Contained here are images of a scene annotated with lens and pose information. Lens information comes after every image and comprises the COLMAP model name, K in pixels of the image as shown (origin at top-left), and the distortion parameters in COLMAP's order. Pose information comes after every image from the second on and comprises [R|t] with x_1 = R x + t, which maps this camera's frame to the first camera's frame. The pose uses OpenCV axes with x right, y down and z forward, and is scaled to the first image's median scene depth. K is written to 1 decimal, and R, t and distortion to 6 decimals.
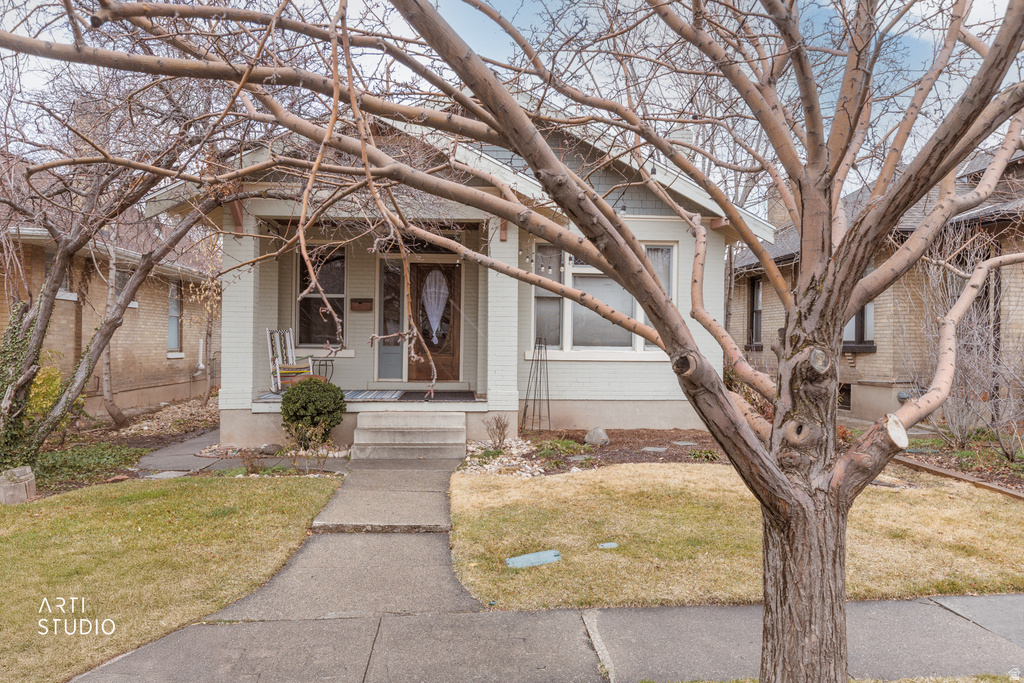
lens RADIAL K [[764.8, 0, 512.6], [0, 764.8, 343.2], [0, 0, 1]] dist [0.000721, 0.000015]
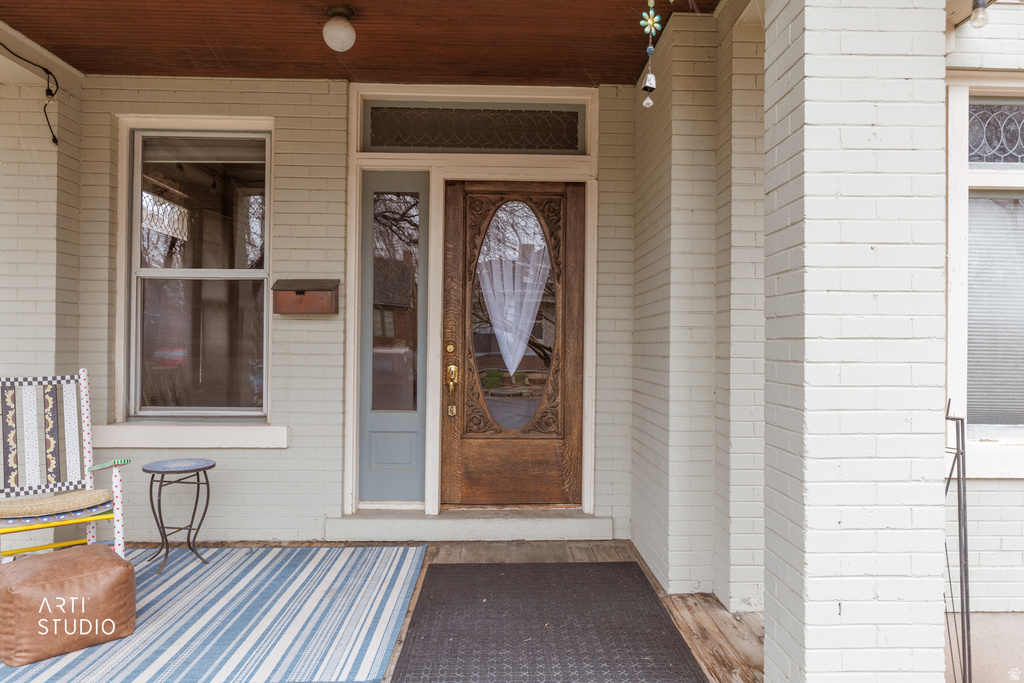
lens RADIAL K [[708.0, 0, 512.9], [0, 708.0, 338.7], [0, 0, 1]] dist [0.000472, 0.000146]
pose [[0.997555, -0.006622, -0.069573, -0.079664], [0.006427, 0.999975, -0.003025, -0.029596], [0.069591, 0.002570, 0.997572, 0.676398]]
